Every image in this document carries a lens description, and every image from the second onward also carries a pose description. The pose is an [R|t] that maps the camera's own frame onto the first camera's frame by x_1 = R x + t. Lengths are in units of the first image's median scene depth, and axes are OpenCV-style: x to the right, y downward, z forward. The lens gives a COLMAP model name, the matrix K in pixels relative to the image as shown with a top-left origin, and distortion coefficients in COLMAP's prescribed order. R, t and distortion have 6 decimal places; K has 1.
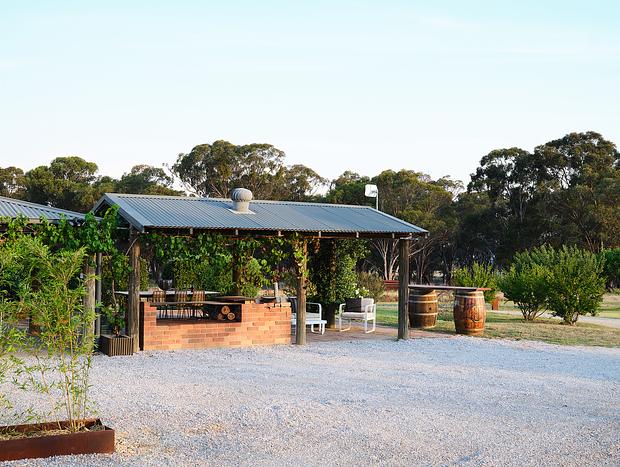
lens RADIAL K [[810.8, 0, 309.5], [0, 810.8, 233.6], [0, 0, 1]] dist [-0.032176, 0.000000]
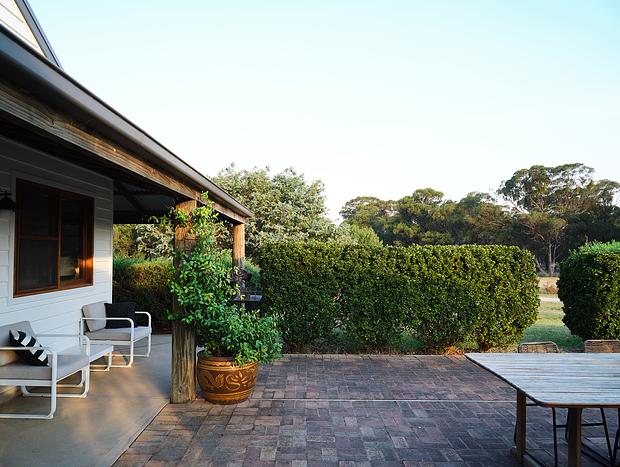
lens RADIAL K [[465.2, 0, 307.2], [0, 465.2, 234.2], [0, 0, 1]] dist [-0.001109, -0.001288]
pose [[0.854173, -0.034722, -0.518828, -0.036637], [0.026383, 0.999377, -0.023446, 0.005242], [0.519319, 0.006339, 0.854557, 0.146687]]
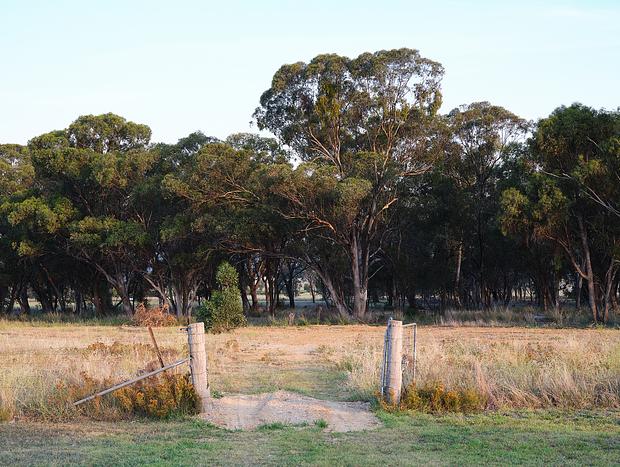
lens RADIAL K [[929.2, 0, 310.9], [0, 929.2, 233.7], [0, 0, 1]] dist [-0.025453, 0.000000]
pose [[0.971539, -0.038964, -0.233651, 0.021077], [0.034257, 0.999121, -0.024171, 0.019239], [0.234388, 0.015479, 0.972020, 0.361399]]
